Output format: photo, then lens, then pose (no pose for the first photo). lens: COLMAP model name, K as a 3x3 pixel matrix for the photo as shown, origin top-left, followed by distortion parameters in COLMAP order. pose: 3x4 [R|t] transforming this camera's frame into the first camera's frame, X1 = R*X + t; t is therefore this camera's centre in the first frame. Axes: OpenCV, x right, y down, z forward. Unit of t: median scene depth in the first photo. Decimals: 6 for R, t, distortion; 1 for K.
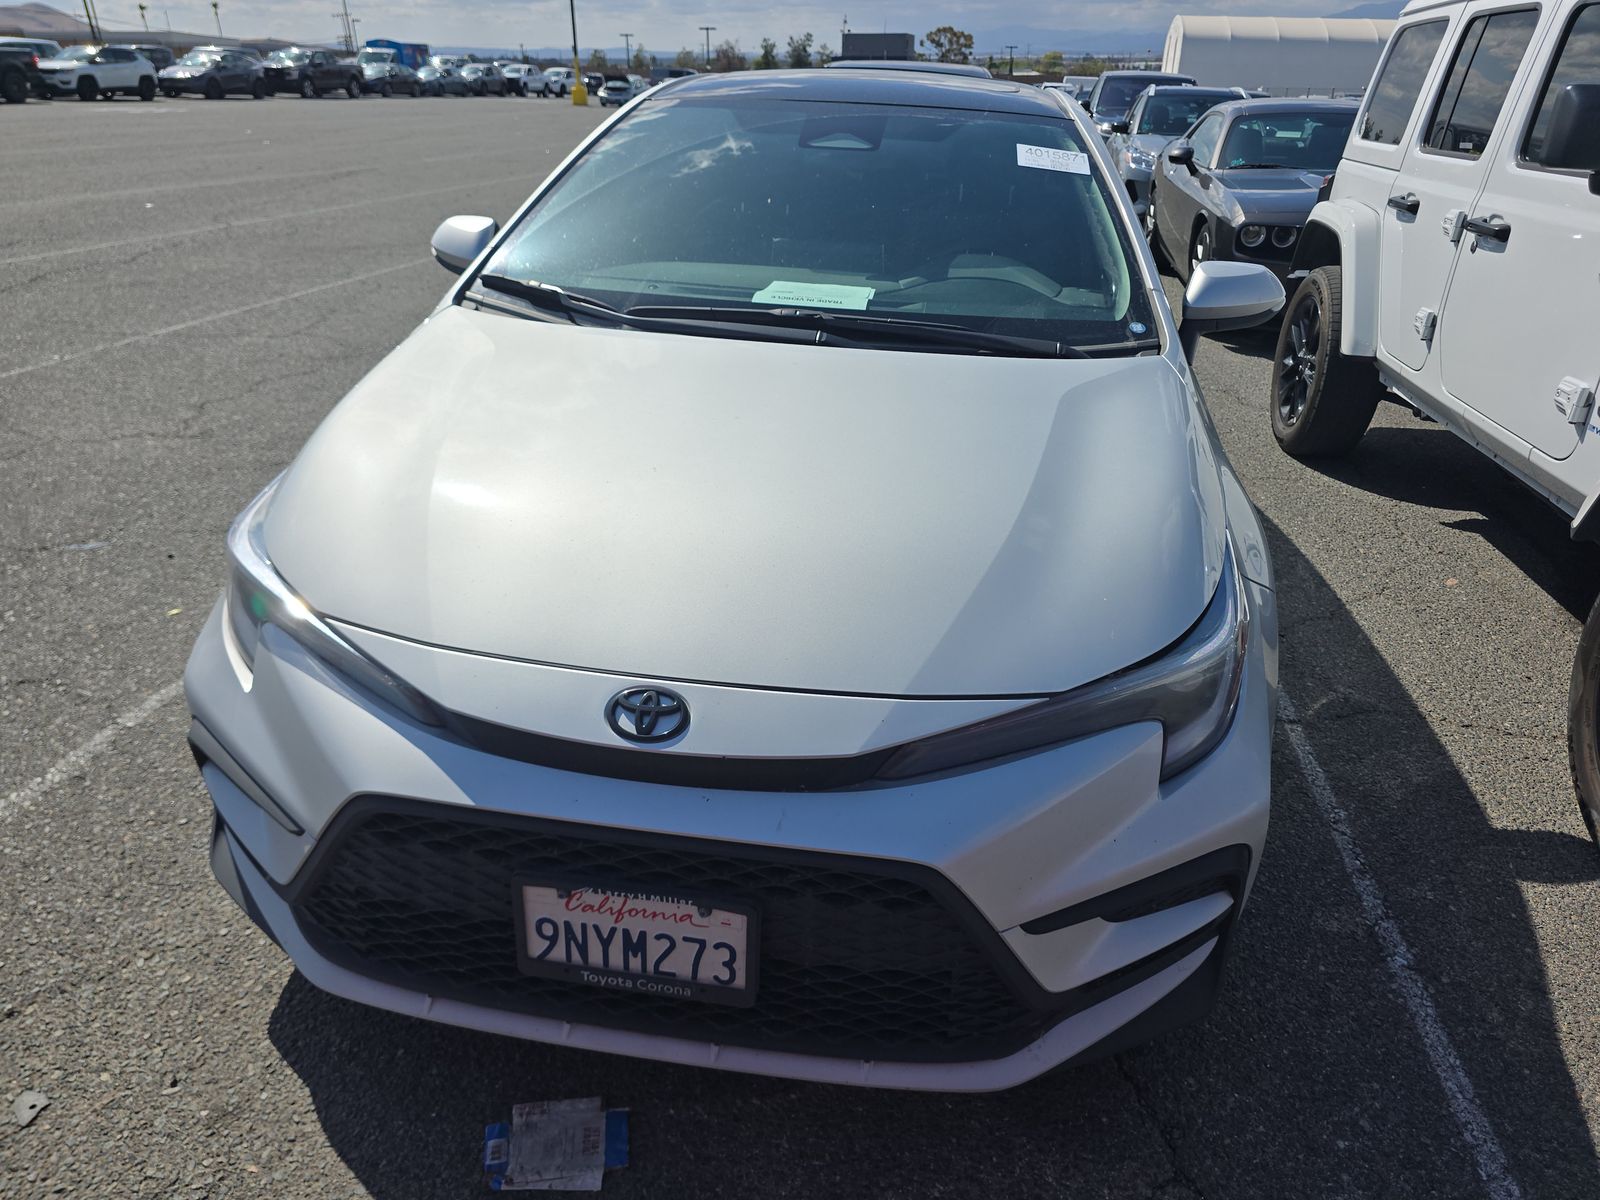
lens RADIAL K [[1104.9, 0, 800.0], [0, 1104.9, 600.0], [0, 0, 1]] dist [0.037316, -0.036965]
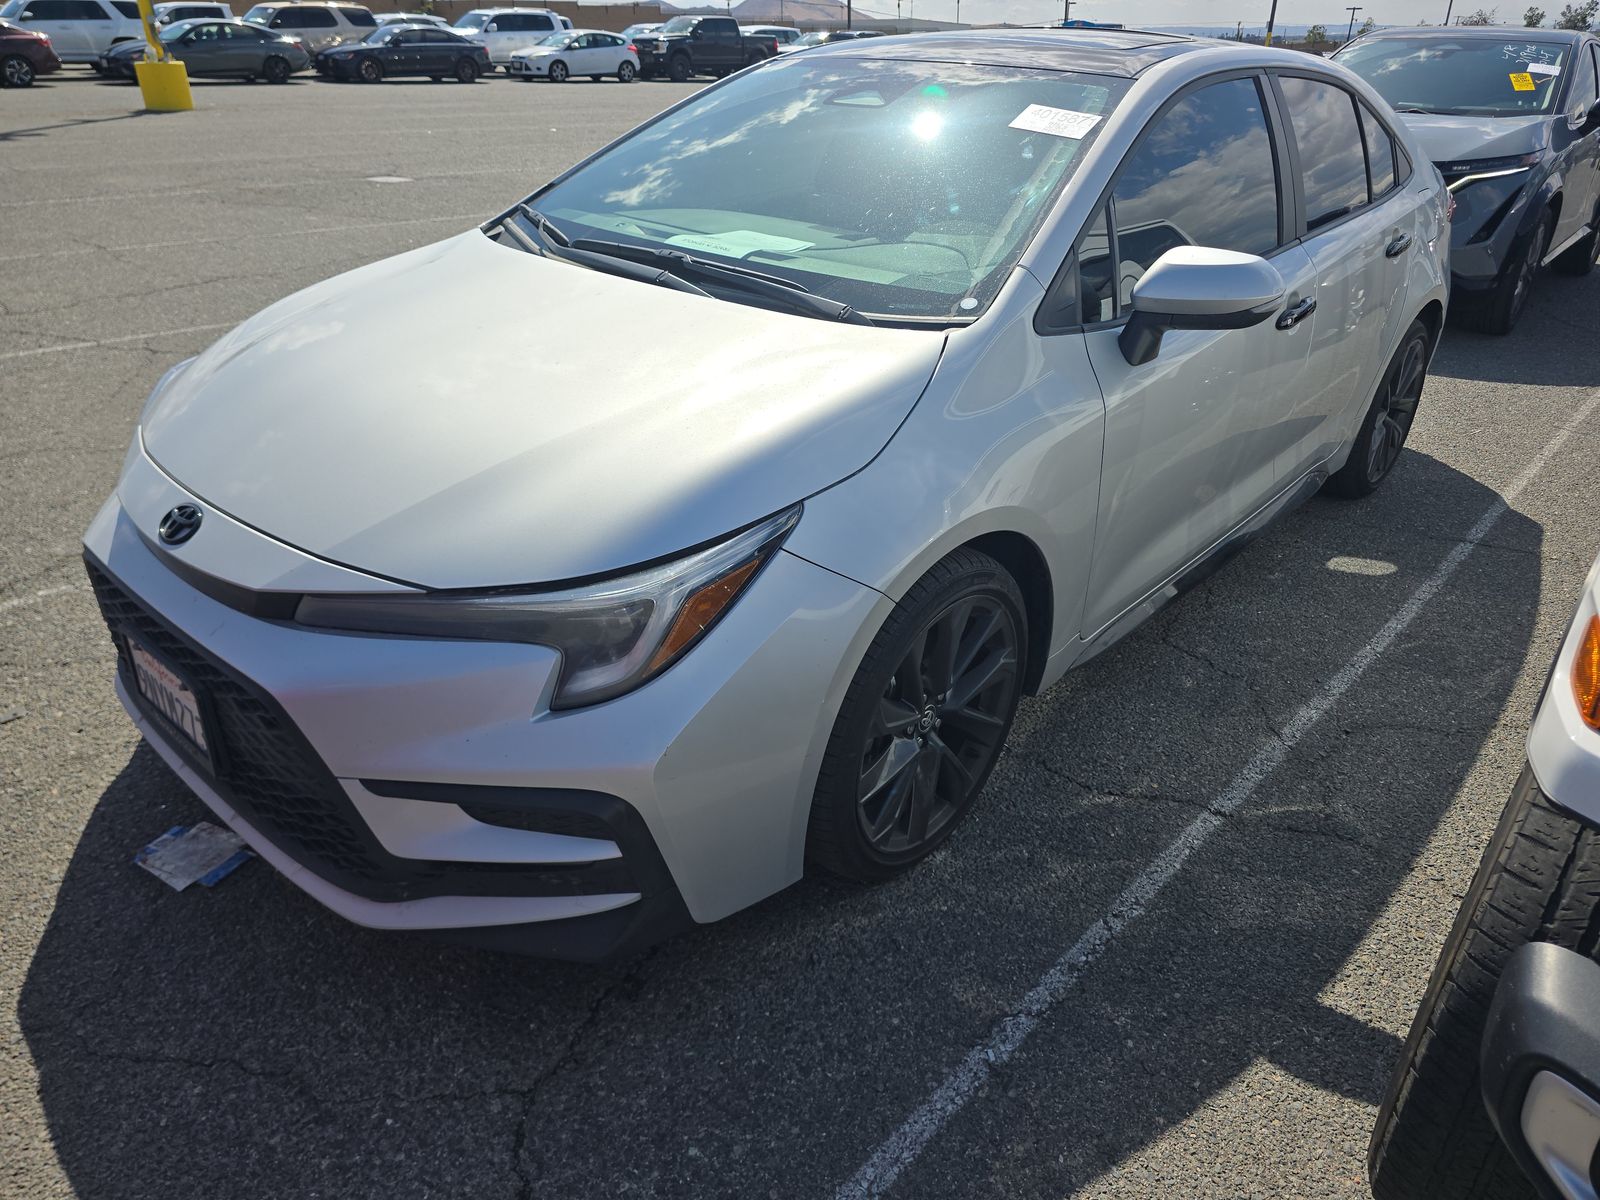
lens RADIAL K [[1098.2, 0, 800.0], [0, 1098.2, 600.0], [0, 0, 1]] dist [0.044133, -0.035204]
pose [[0.836848, 0.236340, -0.493791, 0.696086], [-0.228903, 0.970435, 0.076541, -0.045779], [0.497282, 0.048978, 0.866206, 0.156123]]
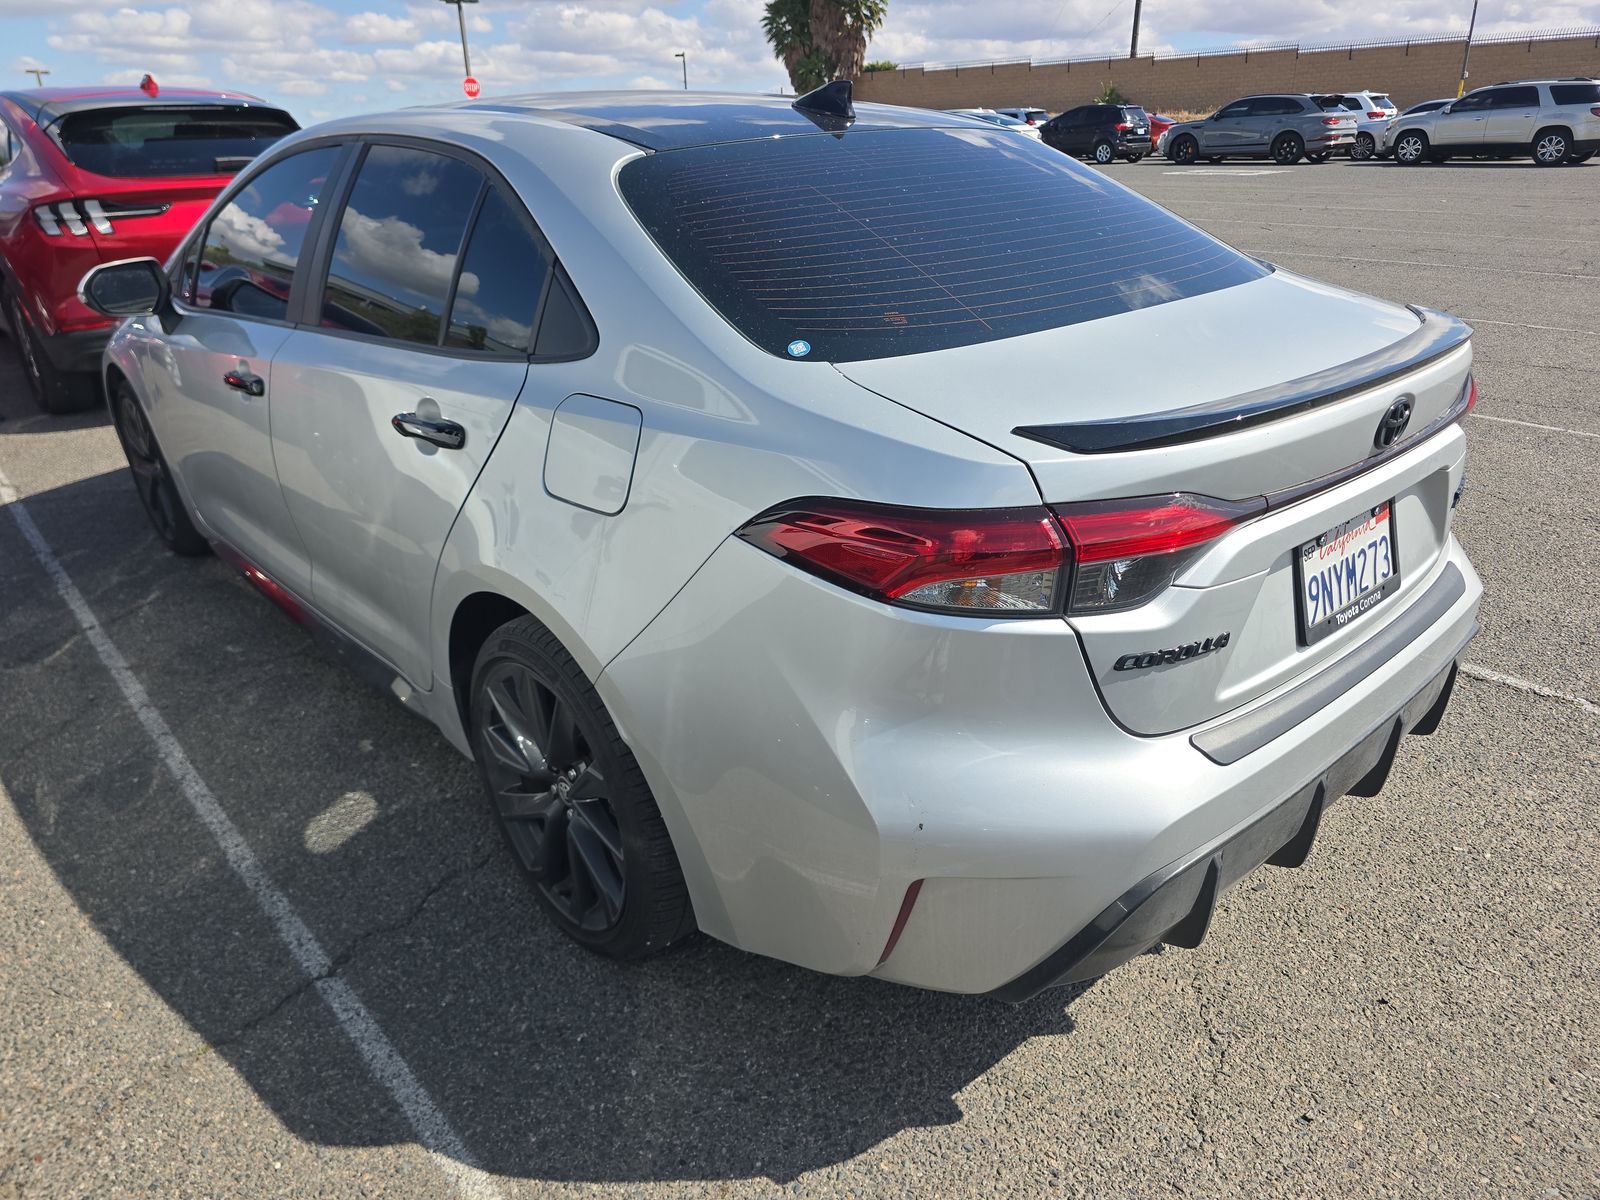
lens RADIAL K [[1104.9, 0, 800.0], [0, 1104.9, 600.0], [0, 0, 1]] dist [0.037316, -0.036965]
pose [[-0.649252, 0.284049, -0.705541, 0.994739], [-0.329773, 0.730779, 0.597673, -1.122230], [0.685362, 0.620708, -0.380788, 2.487112]]
